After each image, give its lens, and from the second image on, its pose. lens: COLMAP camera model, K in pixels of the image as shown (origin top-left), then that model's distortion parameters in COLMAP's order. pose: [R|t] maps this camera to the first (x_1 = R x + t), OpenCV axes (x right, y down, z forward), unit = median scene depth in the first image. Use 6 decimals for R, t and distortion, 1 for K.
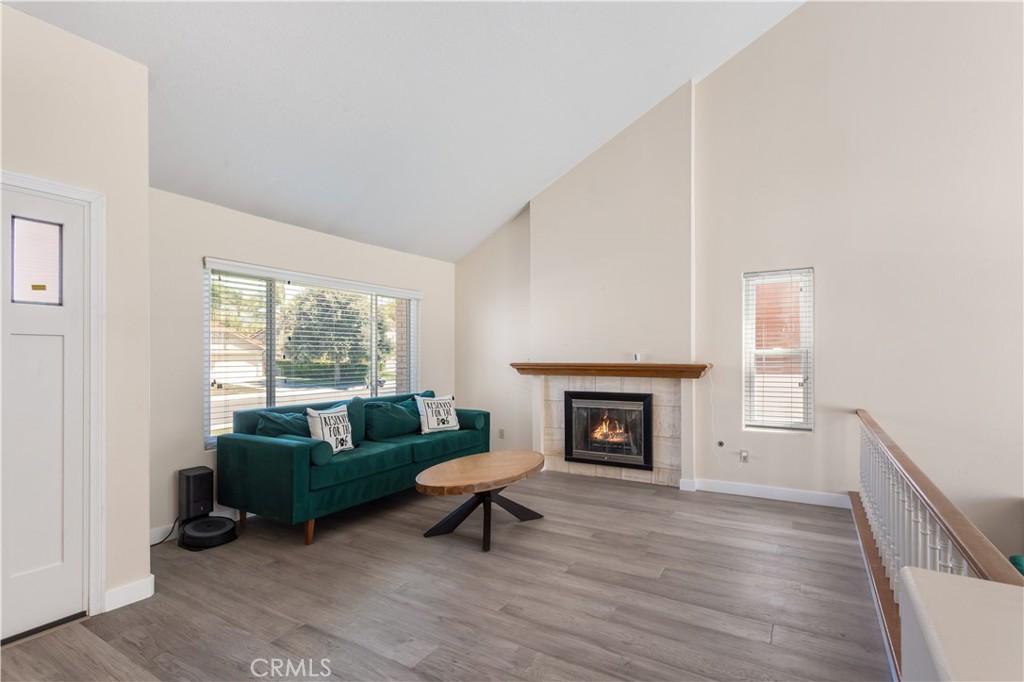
lens RADIAL K [[494.1, 0, 514.0], [0, 494.1, 360.3], [0, 0, 1]] dist [0.000757, 0.000560]
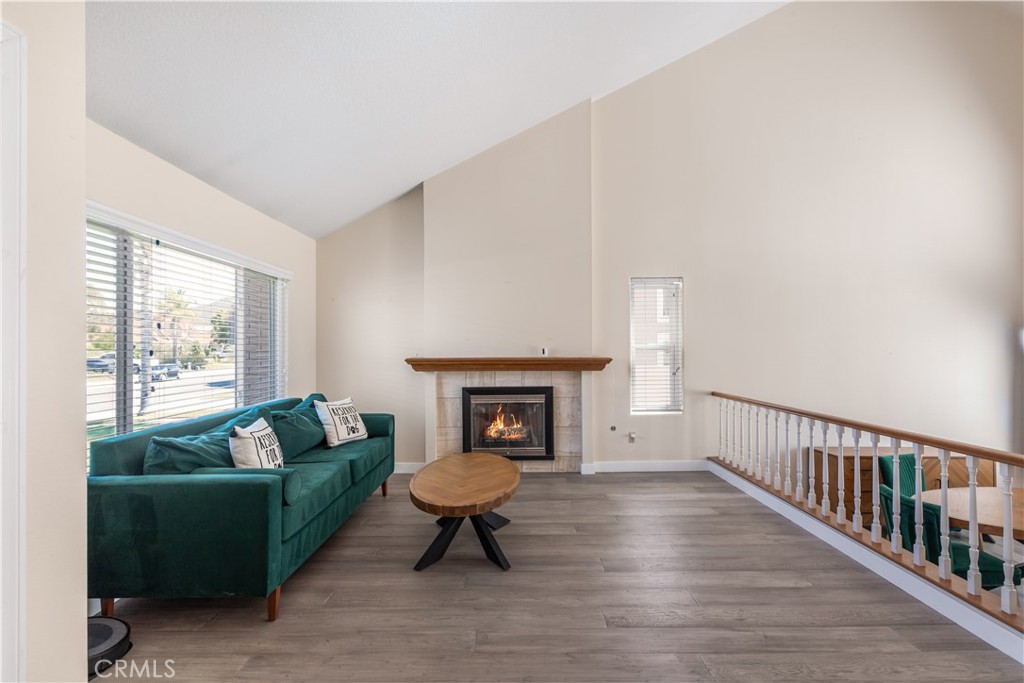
lens RADIAL K [[490.2, 0, 508.0], [0, 490.2, 350.2], [0, 0, 1]] dist [0.003613, 0.002197]
pose [[0.857595, -0.002835, 0.514318, -0.343784], [0.008229, 0.999932, -0.008210, -0.001115], [-0.514260, 0.011273, 0.857560, 0.159779]]
